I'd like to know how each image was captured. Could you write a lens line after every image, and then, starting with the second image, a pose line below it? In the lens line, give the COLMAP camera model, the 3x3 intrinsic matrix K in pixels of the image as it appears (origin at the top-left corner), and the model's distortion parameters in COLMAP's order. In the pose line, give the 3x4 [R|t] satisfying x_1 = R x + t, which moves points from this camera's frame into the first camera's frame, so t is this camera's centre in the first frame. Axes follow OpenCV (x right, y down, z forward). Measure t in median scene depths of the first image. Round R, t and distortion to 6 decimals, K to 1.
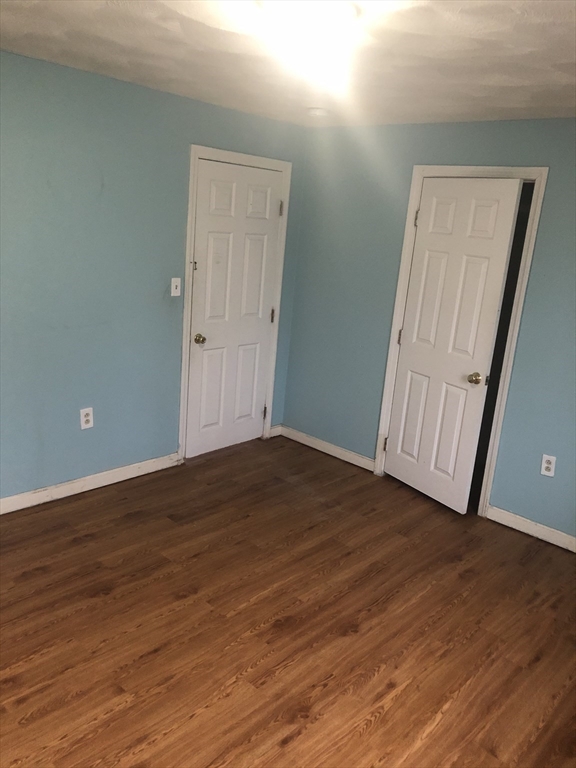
lens RADIAL K [[630.3, 0, 288.4], [0, 630.3, 384.3], [0, 0, 1]] dist [0.013136, 0.007870]
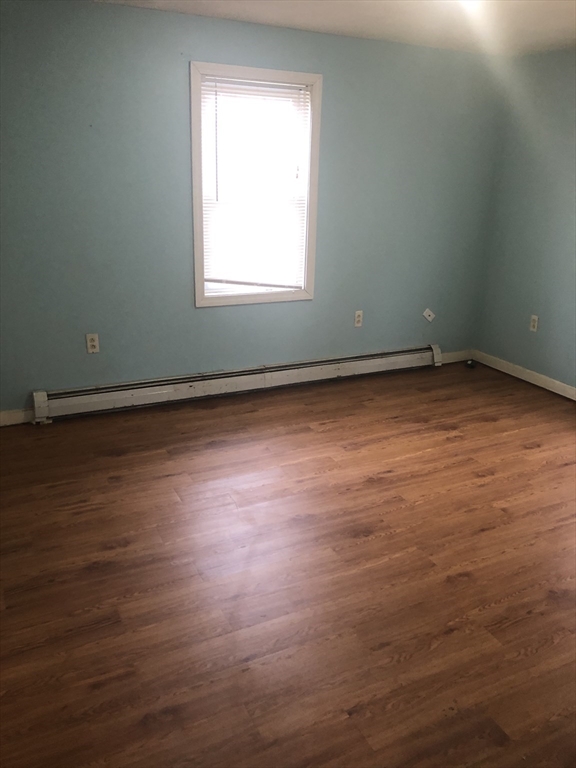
lens RADIAL K [[630.3, 0, 287.9], [0, 630.3, 384.1], [0, 0, 1]] dist [0.013136, 0.007870]
pose [[-0.927844, -0.231034, 0.292794, -0.145271], [-0.017068, 0.810517, 0.585466, -0.434662], [-0.372578, 0.538224, -0.755977, 1.736564]]
